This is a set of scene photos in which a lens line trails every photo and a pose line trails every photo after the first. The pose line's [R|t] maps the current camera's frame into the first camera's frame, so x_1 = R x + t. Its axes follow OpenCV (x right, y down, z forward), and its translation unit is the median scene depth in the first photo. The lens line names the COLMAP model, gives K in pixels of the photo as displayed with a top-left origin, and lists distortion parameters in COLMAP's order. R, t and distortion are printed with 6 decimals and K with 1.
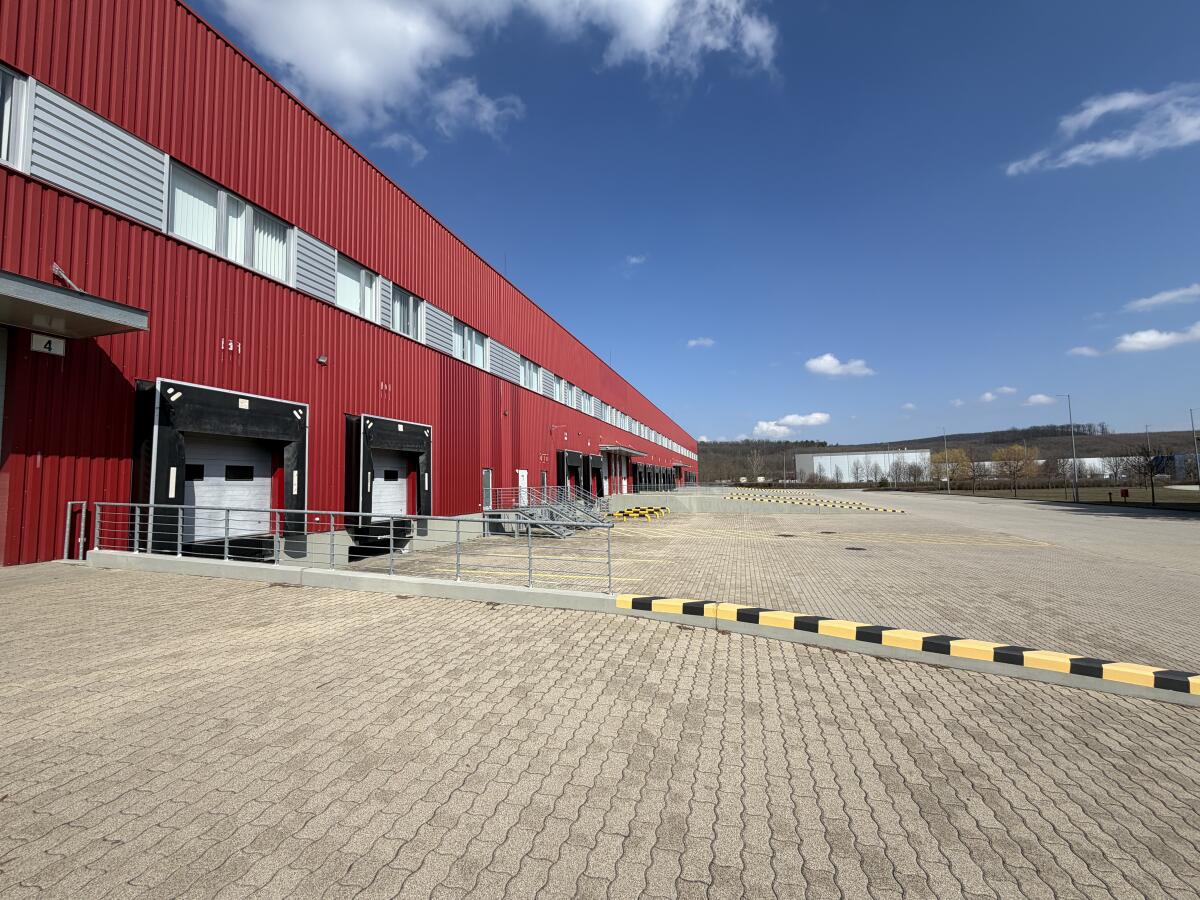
lens RADIAL K [[480.7, 0, 606.2], [0, 480.7, 448.8], [0, 0, 1]] dist [0.001687, 0.000069]
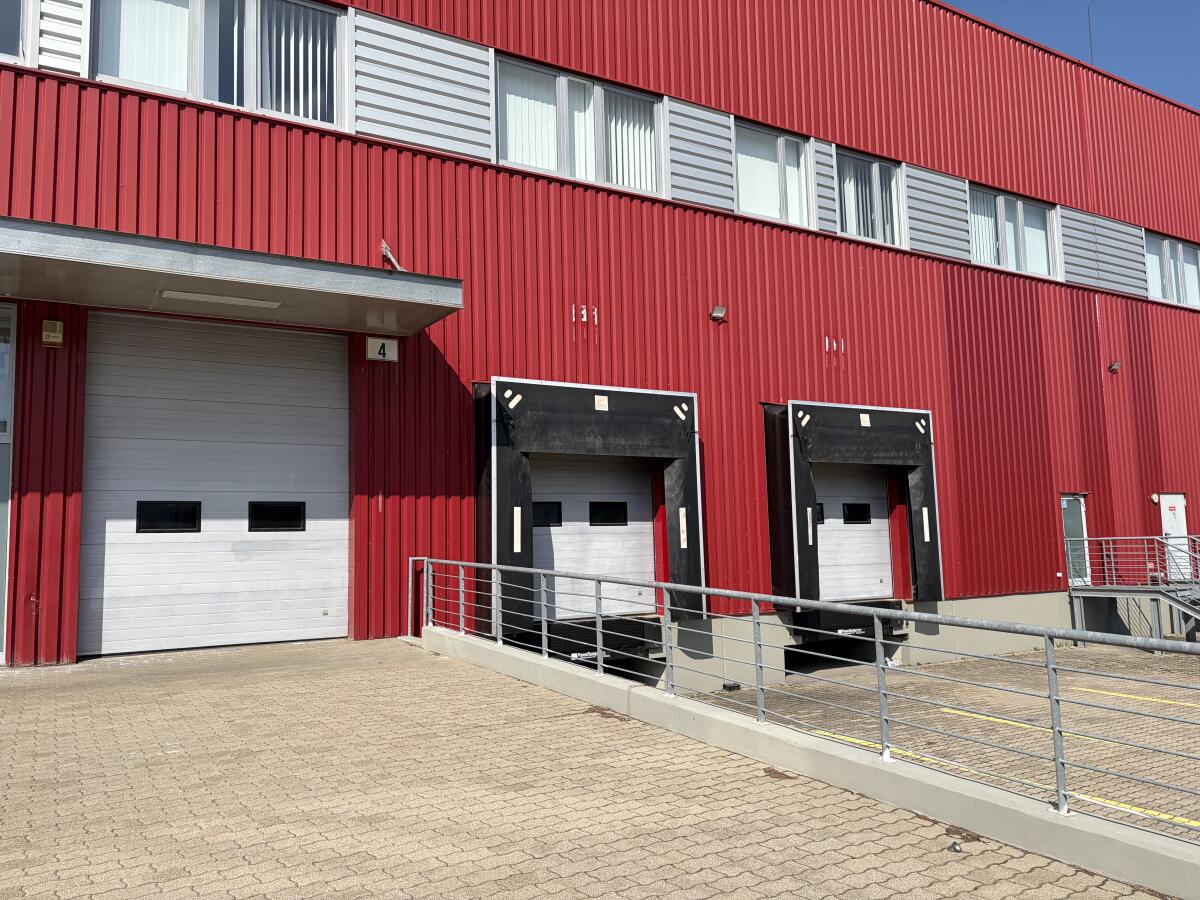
lens RADIAL K [[910.6, 0, 601.2], [0, 910.6, 454.5], [0, 0, 1]] dist [0.051721, -0.045765]
pose [[0.728093, -0.063684, -0.682514, 0.041280], [0.058085, 0.997826, -0.031141, 0.008894], [0.683013, -0.016970, 0.730209, 0.122370]]
